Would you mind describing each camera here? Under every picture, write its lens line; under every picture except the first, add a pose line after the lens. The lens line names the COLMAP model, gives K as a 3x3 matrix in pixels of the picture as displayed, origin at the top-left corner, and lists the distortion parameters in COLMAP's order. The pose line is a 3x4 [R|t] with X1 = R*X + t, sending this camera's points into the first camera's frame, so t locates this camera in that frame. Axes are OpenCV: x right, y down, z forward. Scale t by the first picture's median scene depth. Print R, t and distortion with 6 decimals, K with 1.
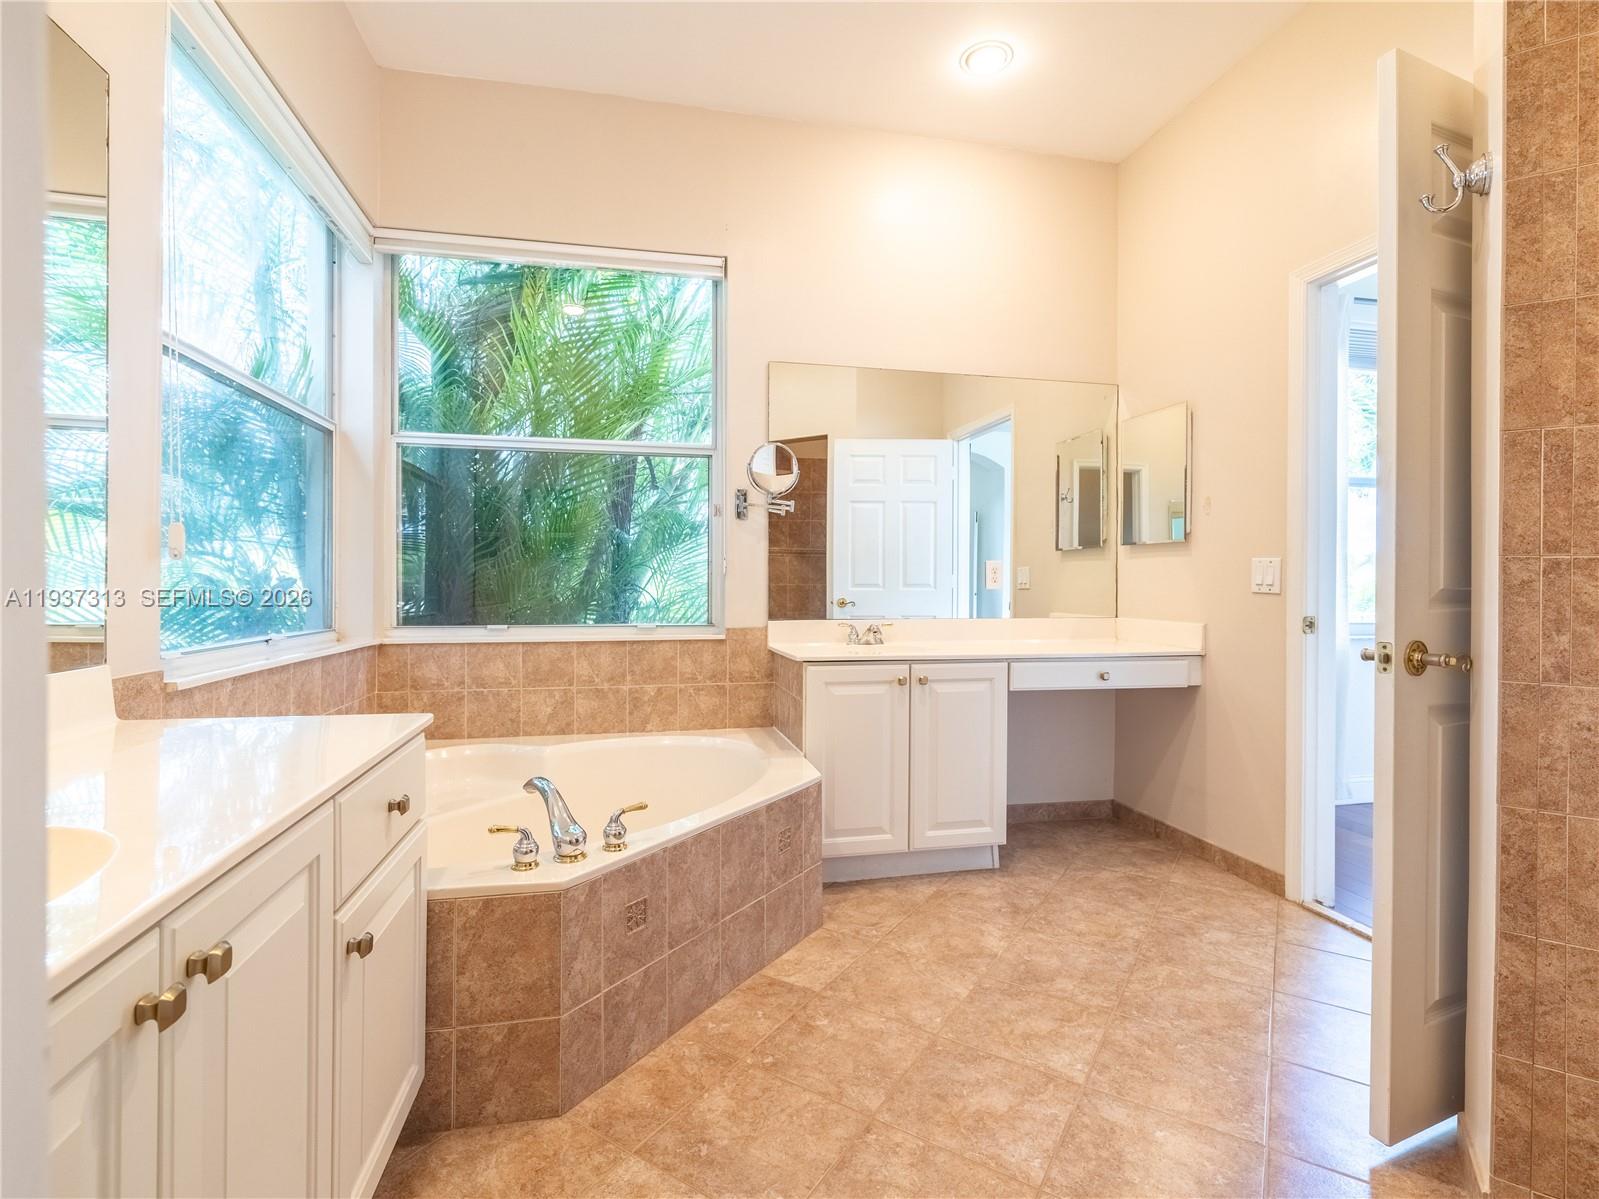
lens RADIAL K [[761.6, 0, 804.6], [0, 761.6, 587.0], [0, 0, 1]] dist [-0.003900, 0.000909]
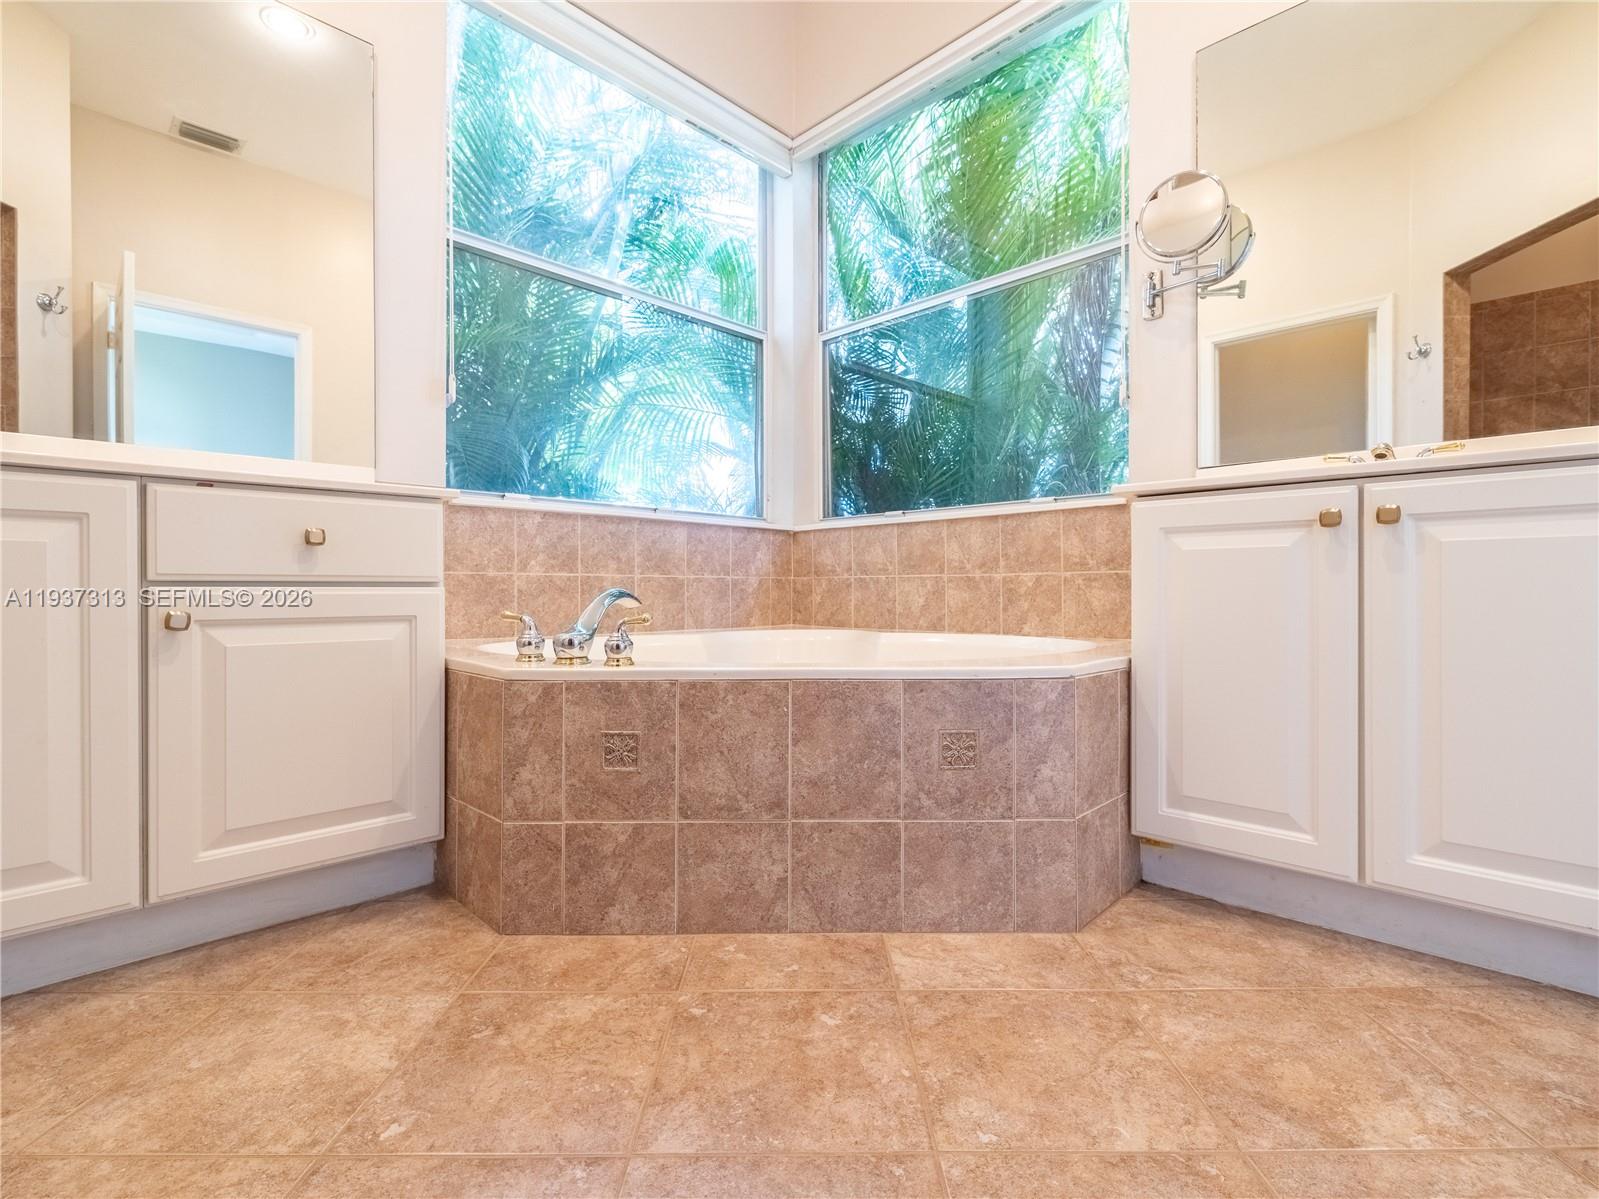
lens RADIAL K [[761.6, 0, 802.8], [0, 761.6, 591.5], [0, 0, 1]] dist [-0.003900, 0.000909]
pose [[0.543187, -0.004588, -0.839599, 0.390077], [-0.000037, 0.999985, -0.005489, 0.192413], [0.839612, 0.003013, 0.543179, 0.517476]]
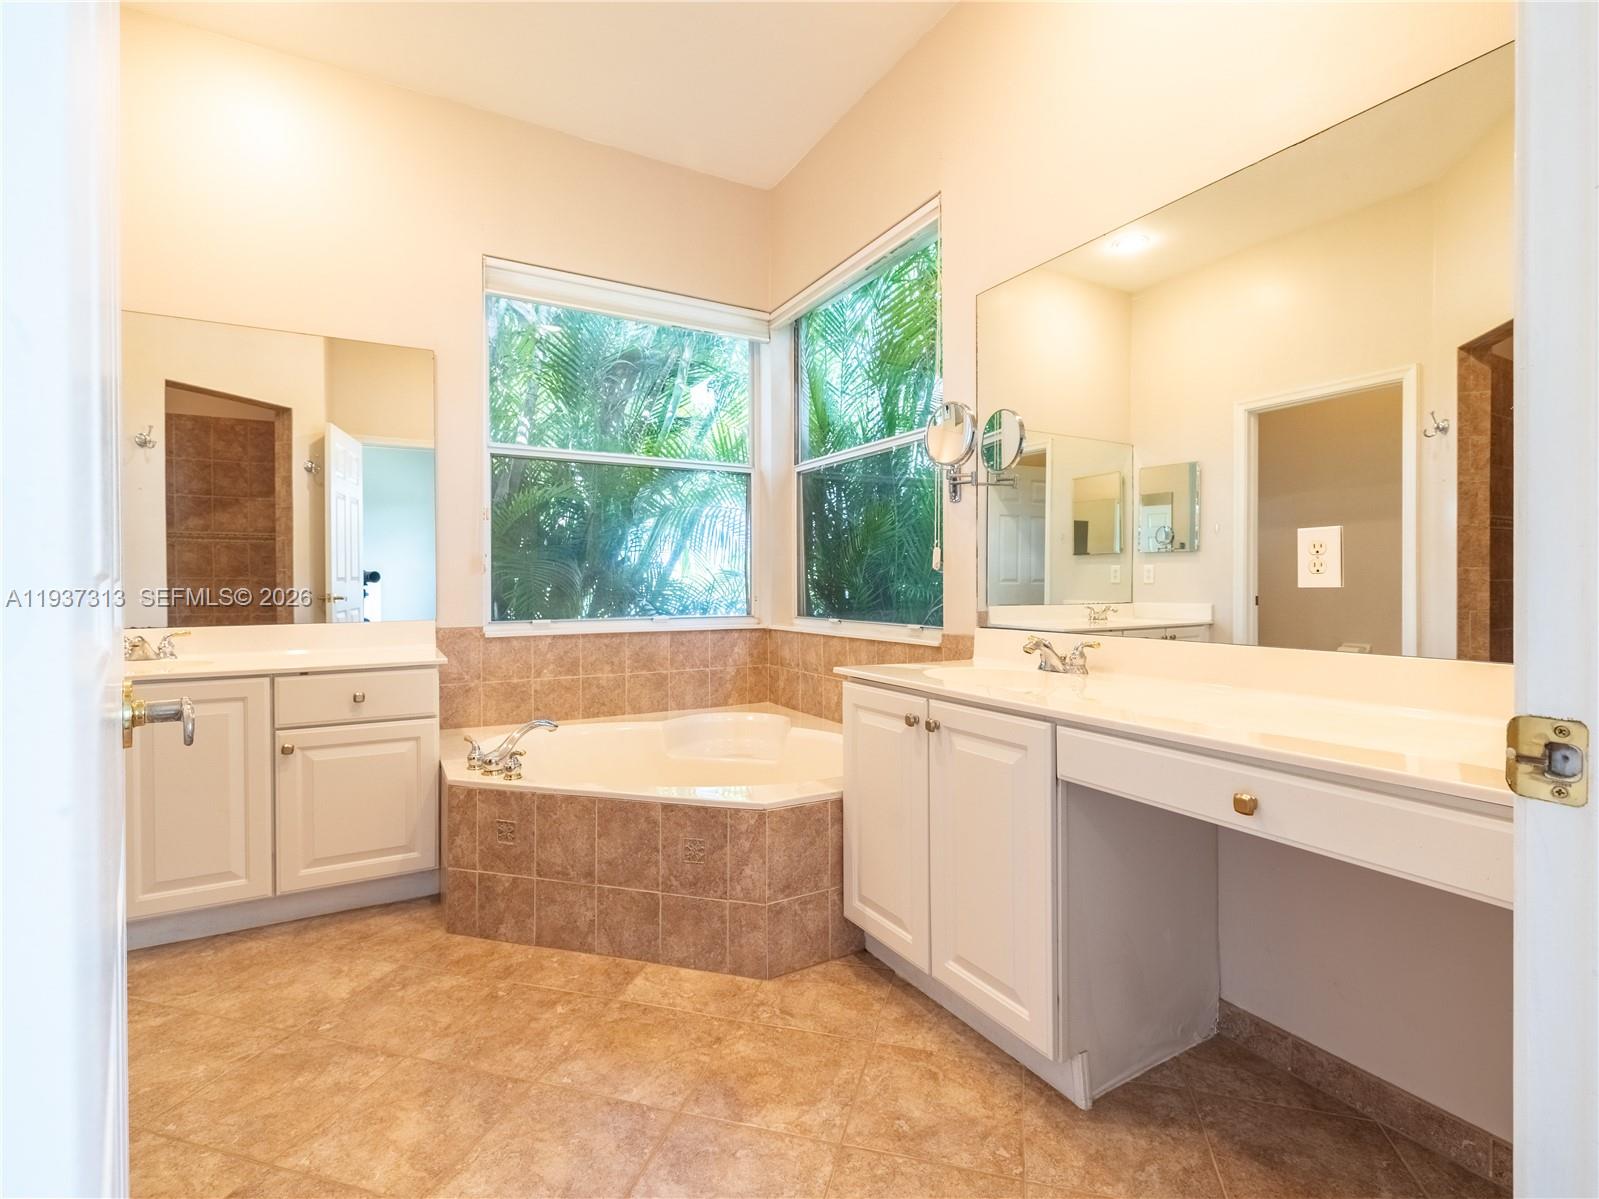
lens RADIAL K [[761.6, 0, 796.2], [0, 761.6, 583.7], [0, 0, 1]] dist [-0.003900, 0.000909]
pose [[0.285755, -0.003806, -0.958295, 0.852353], [-0.000043, 0.999992, -0.003984, 0.002437], [0.958303, 0.001180, 0.285753, 0.785785]]
